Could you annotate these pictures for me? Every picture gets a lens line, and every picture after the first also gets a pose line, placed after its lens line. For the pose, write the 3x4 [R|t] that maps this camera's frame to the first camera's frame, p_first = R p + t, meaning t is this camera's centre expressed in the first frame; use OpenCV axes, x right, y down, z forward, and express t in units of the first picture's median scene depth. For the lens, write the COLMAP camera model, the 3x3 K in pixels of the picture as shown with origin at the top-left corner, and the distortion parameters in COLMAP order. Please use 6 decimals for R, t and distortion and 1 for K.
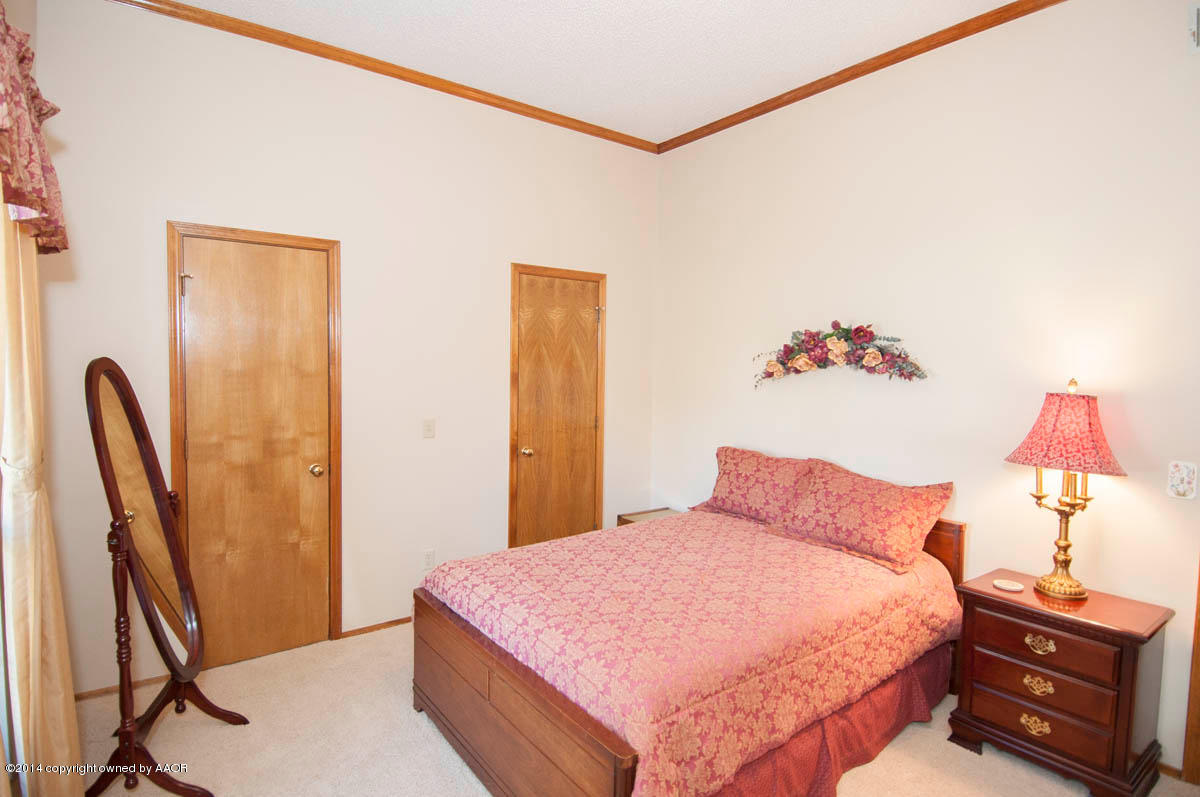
lens RADIAL K [[630.2, 0, 601.6], [0, 630.2, 390.4], [0, 0, 1]] dist [0.044792, -0.050103]
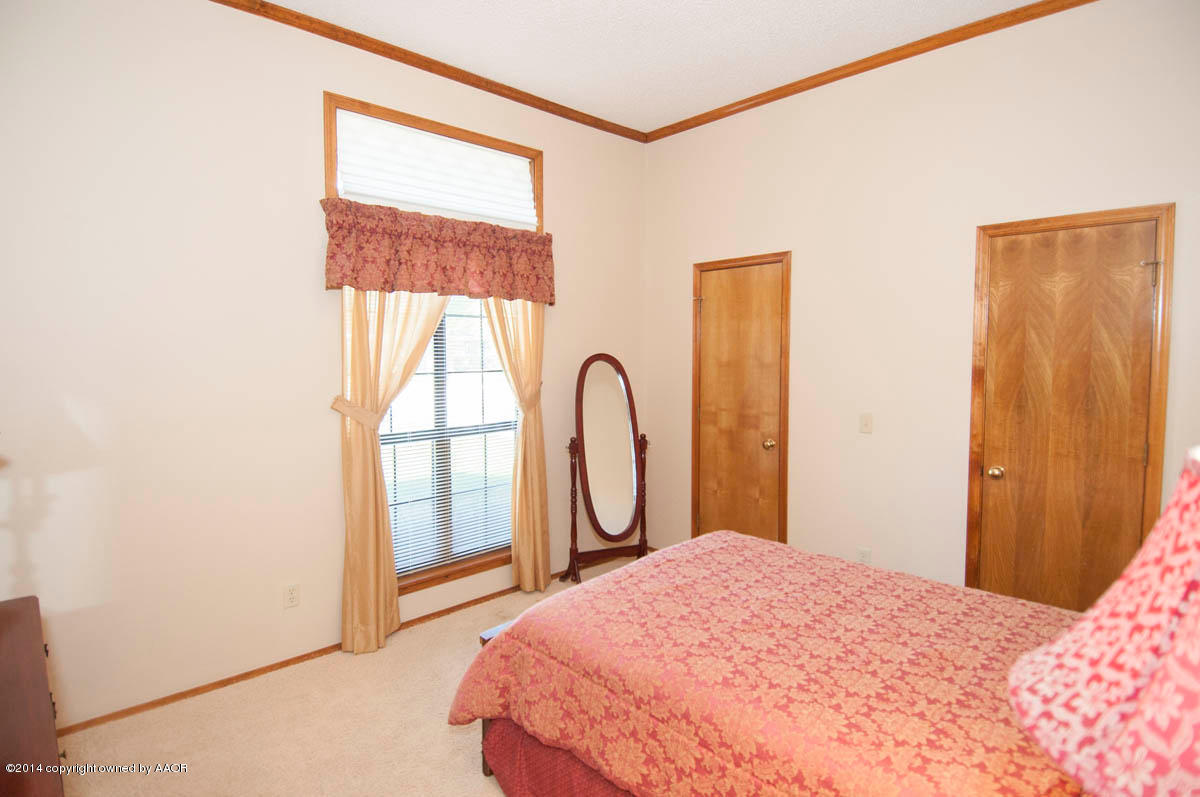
lens RADIAL K [[630.2, 0, 601.6], [0, 630.2, 390.4], [0, 0, 1]] dist [0.044792, -0.050103]
pose [[0.108051, 0.049571, -0.992909, 0.691050], [-0.044420, 0.997999, 0.044991, -0.016603], [0.993152, 0.039244, 0.110037, 0.528299]]
